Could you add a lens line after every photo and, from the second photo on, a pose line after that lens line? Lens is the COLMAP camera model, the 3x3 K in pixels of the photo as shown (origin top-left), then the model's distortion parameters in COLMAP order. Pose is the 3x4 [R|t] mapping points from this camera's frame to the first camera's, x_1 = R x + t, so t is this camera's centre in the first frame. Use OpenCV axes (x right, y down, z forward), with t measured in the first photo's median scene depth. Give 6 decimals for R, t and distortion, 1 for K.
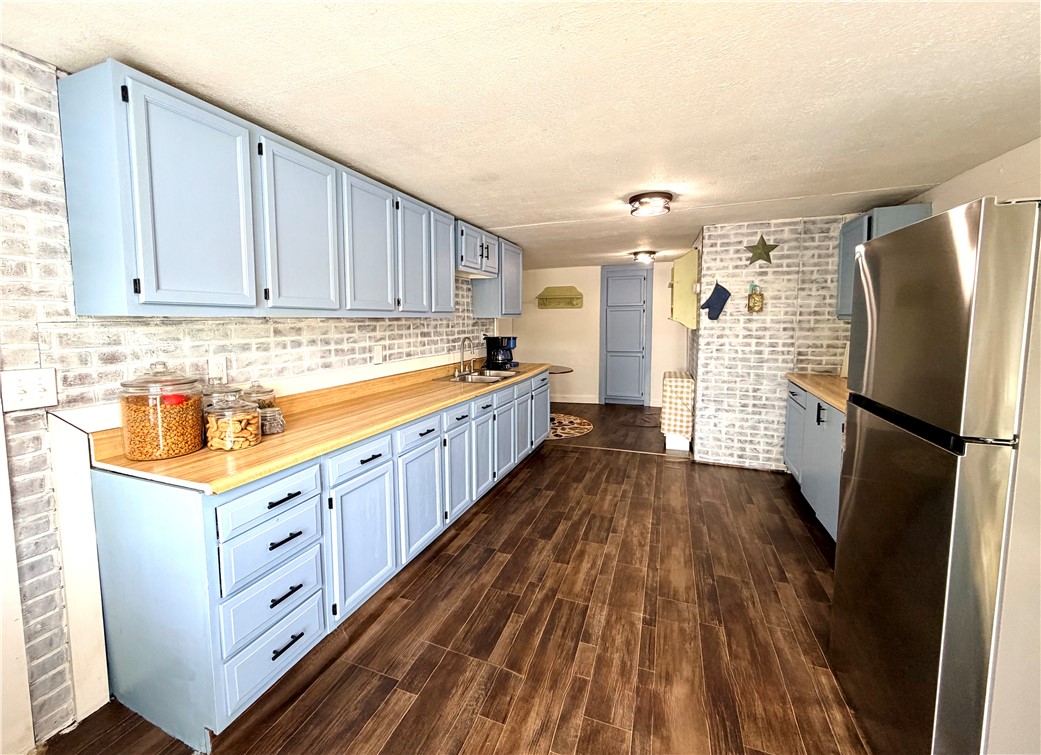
lens RADIAL K [[425.9, 0, 499.9], [0, 425.9, 353.2], [0, 0, 1]] dist [0.001376, 0.000058]
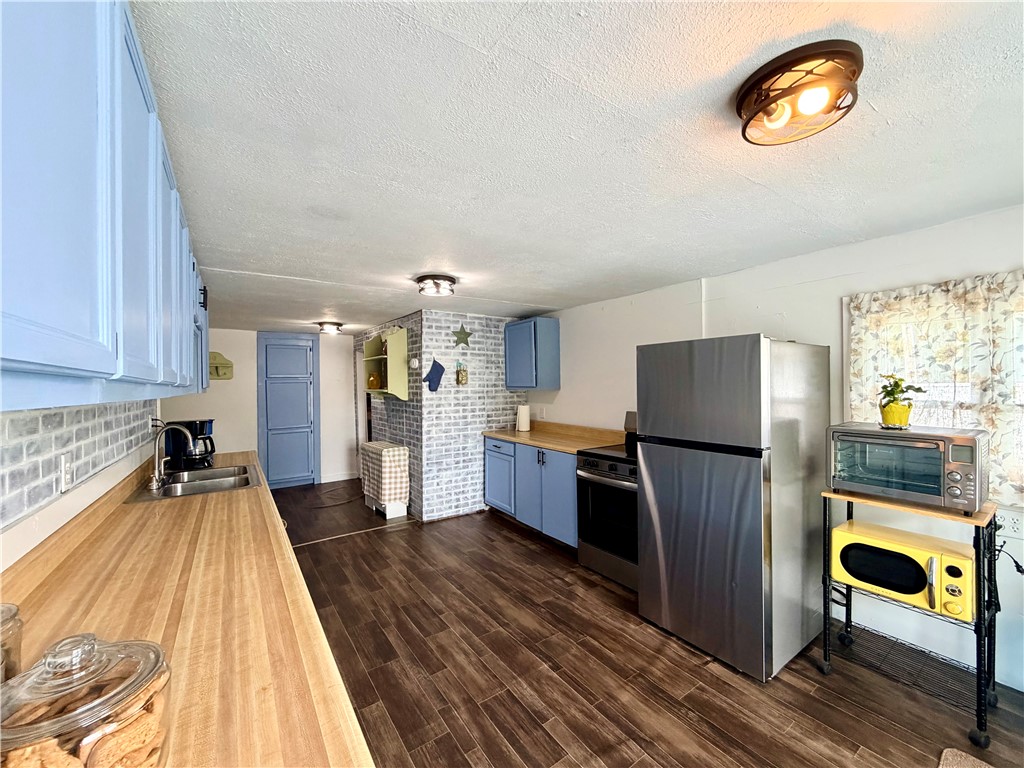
lens RADIAL K [[409.4, 0, 507.4], [0, 409.4, 382.7], [0, 0, 1]] dist [0.000305, 0.000628]
pose [[0.556986, 0.001992, 0.830519, -0.314937], [0.079040, 0.995331, -0.055396, -0.026595], [-0.826752, 0.096499, 0.554228, 0.235339]]
